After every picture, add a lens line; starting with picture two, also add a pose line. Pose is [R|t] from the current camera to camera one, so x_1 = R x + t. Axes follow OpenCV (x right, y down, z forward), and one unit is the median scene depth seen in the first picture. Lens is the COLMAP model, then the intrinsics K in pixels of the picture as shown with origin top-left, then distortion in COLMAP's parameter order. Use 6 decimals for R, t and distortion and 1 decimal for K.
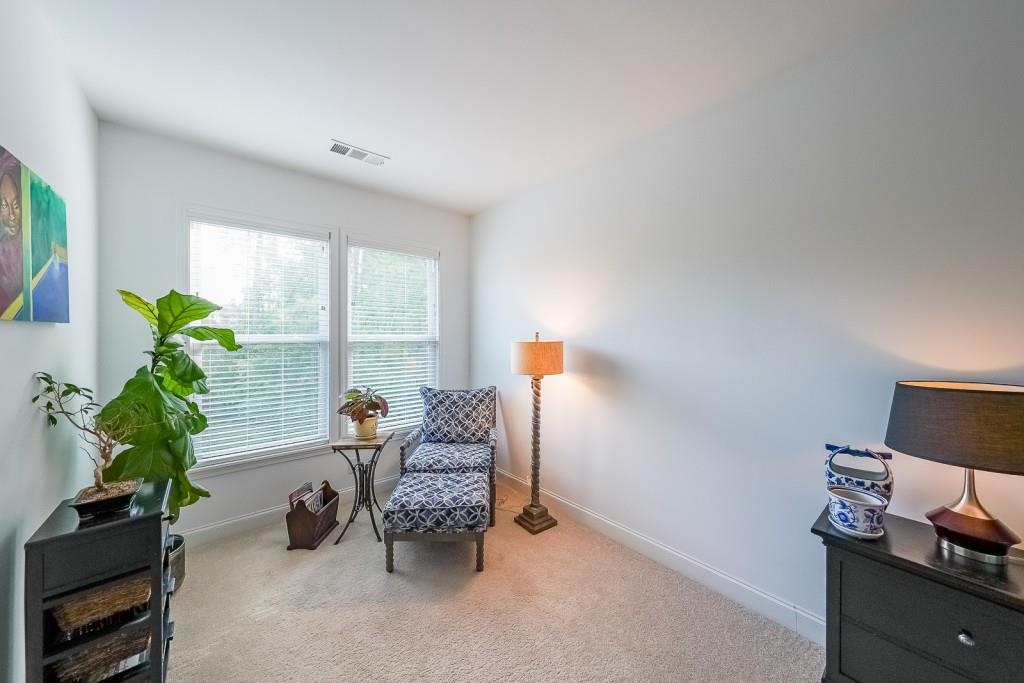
lens RADIAL K [[355.9, 0, 517.5], [0, 355.9, 336.9], [0, 0, 1]] dist [-0.000336, 0.000073]
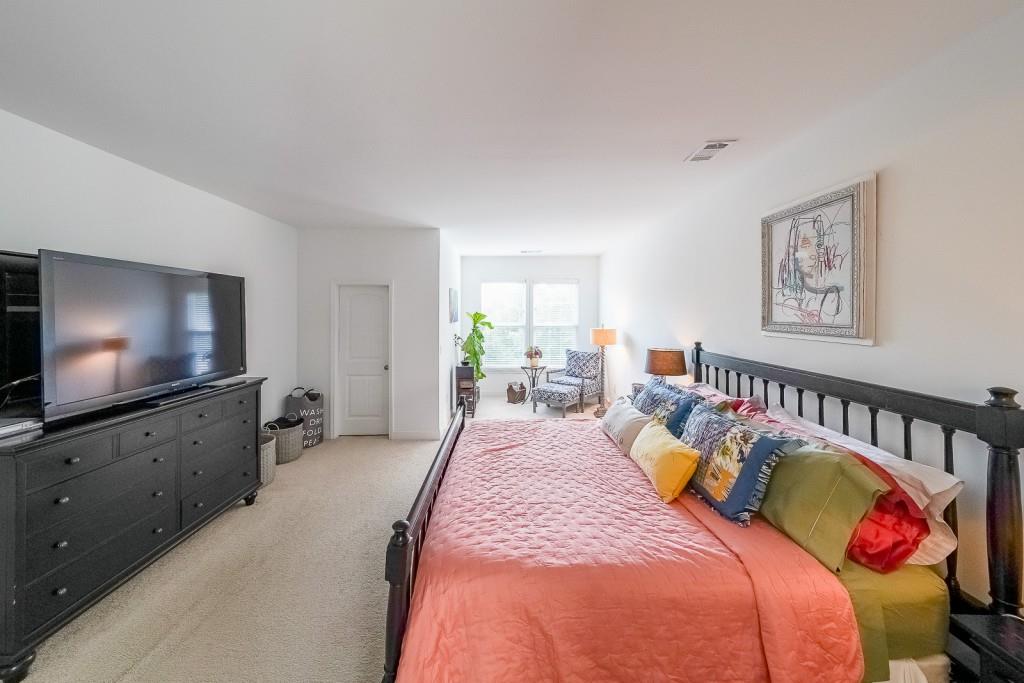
lens RADIAL K [[355.9, 0, 517.5], [0, 355.9, 336.9], [0, 0, 1]] dist [-0.000336, 0.000073]
pose [[0.780949, 0.049062, -0.622665, 1.045886], [-0.008342, 0.997641, 0.068145, -0.085758], [0.624539, -0.048024, 0.779516, -1.014005]]
